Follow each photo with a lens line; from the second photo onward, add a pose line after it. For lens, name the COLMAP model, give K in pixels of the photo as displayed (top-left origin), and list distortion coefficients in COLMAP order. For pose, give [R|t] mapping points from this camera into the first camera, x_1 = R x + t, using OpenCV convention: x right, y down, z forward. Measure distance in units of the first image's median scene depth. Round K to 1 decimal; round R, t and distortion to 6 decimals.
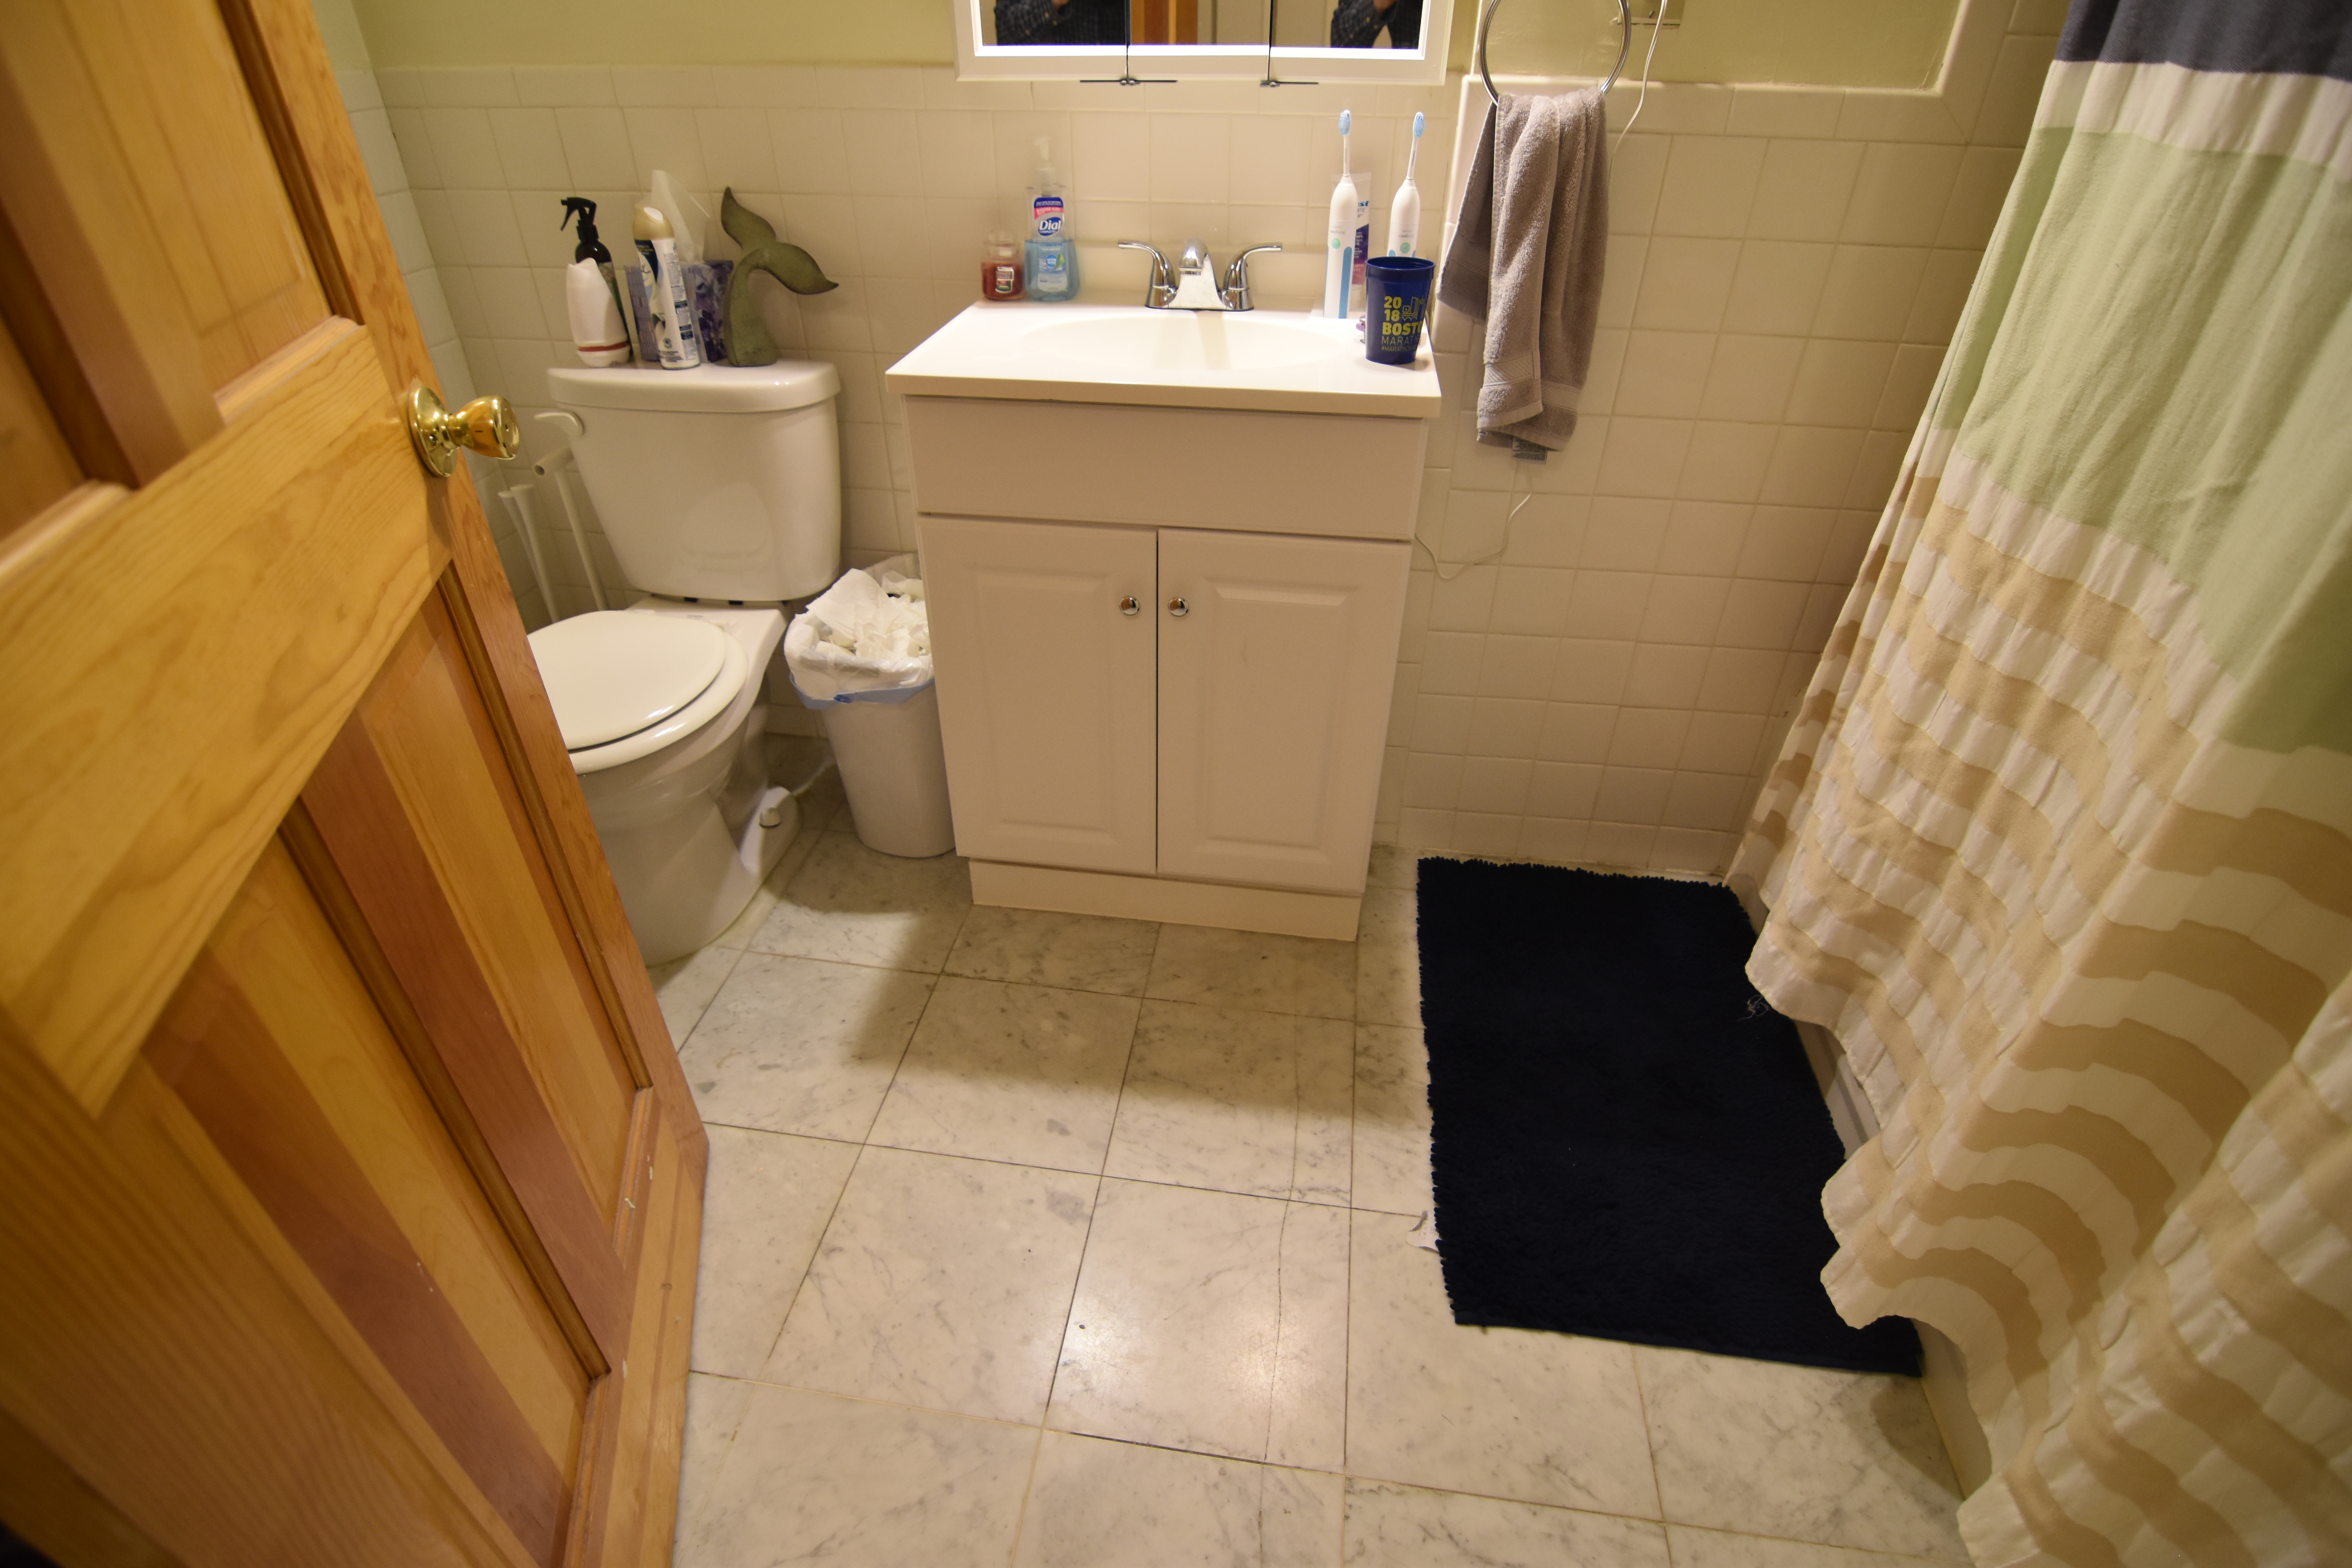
lens RADIAL K [[1138.0, 0, 1177.7], [0, 1138.0, 795.8], [0, 0, 1]] dist [-0.002026, -0.013612]
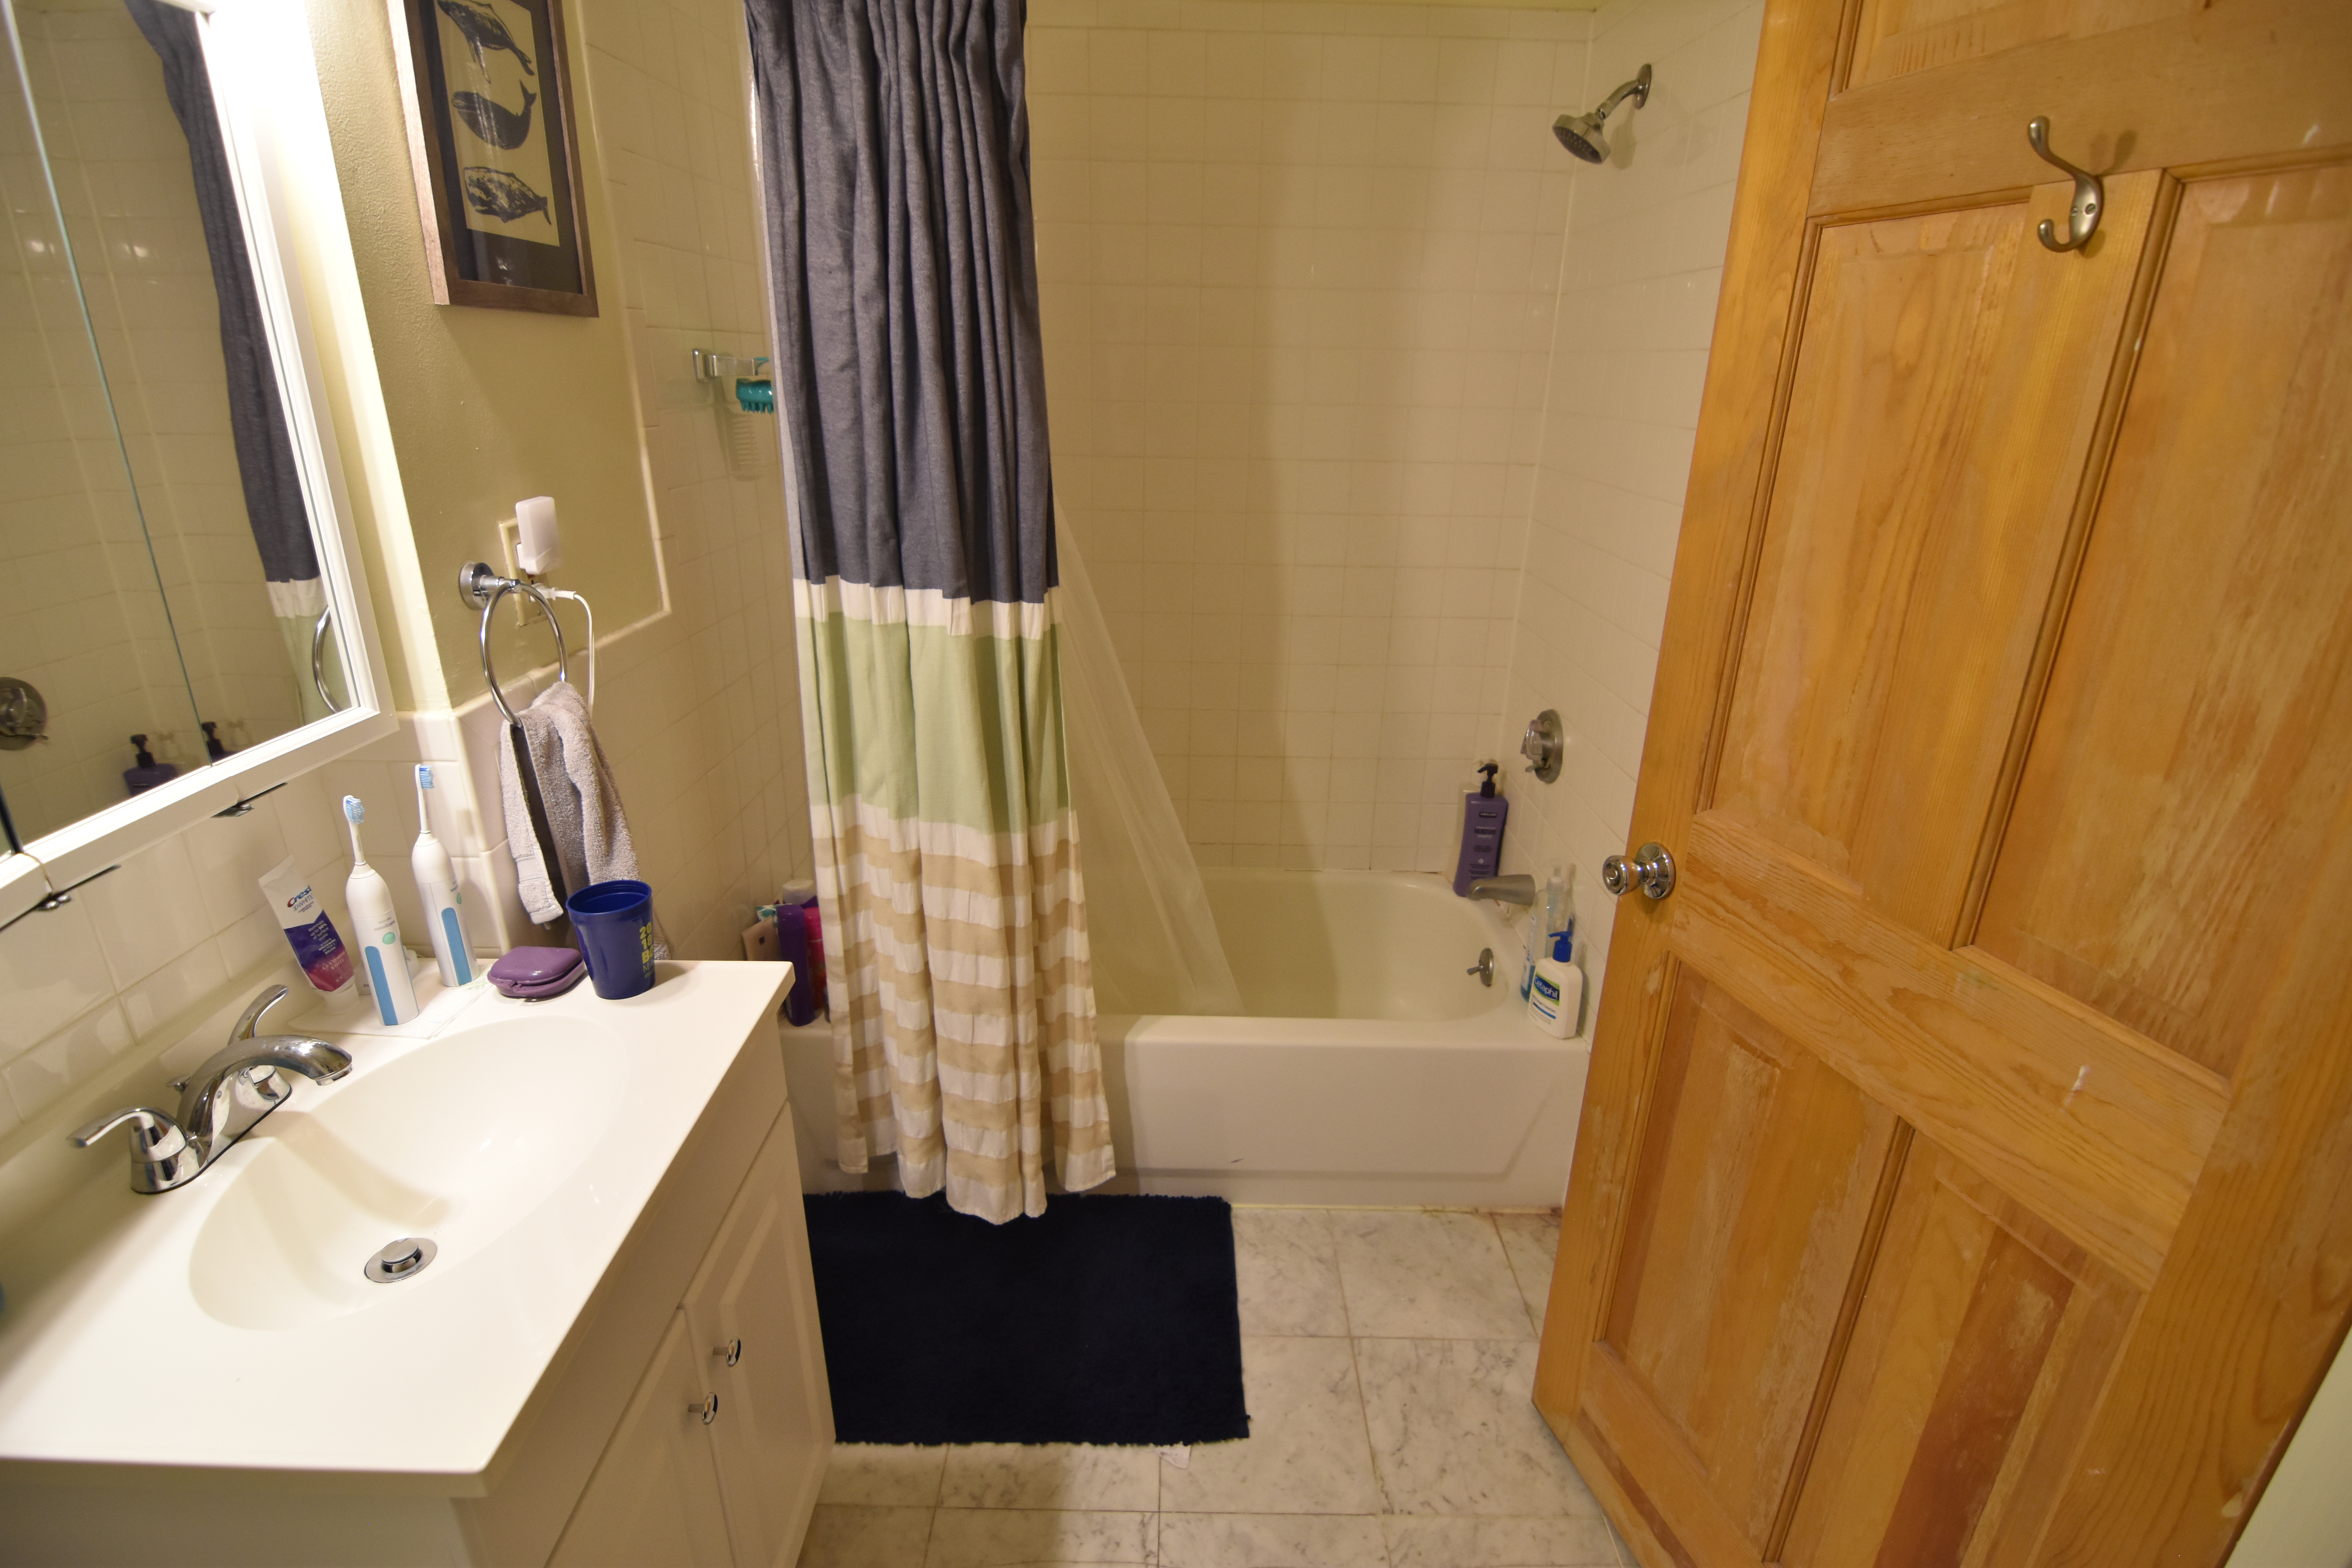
lens RADIAL K [[1138.0, 0, 1177.7], [0, 1138.0, 795.8], [0, 0, 1]] dist [-0.002026, -0.013612]
pose [[-0.159104, -0.337580, 0.927753, -0.646064], [0.539192, 0.757483, 0.368092, -0.573292], [-0.827017, 0.558802, 0.061502, 0.506649]]
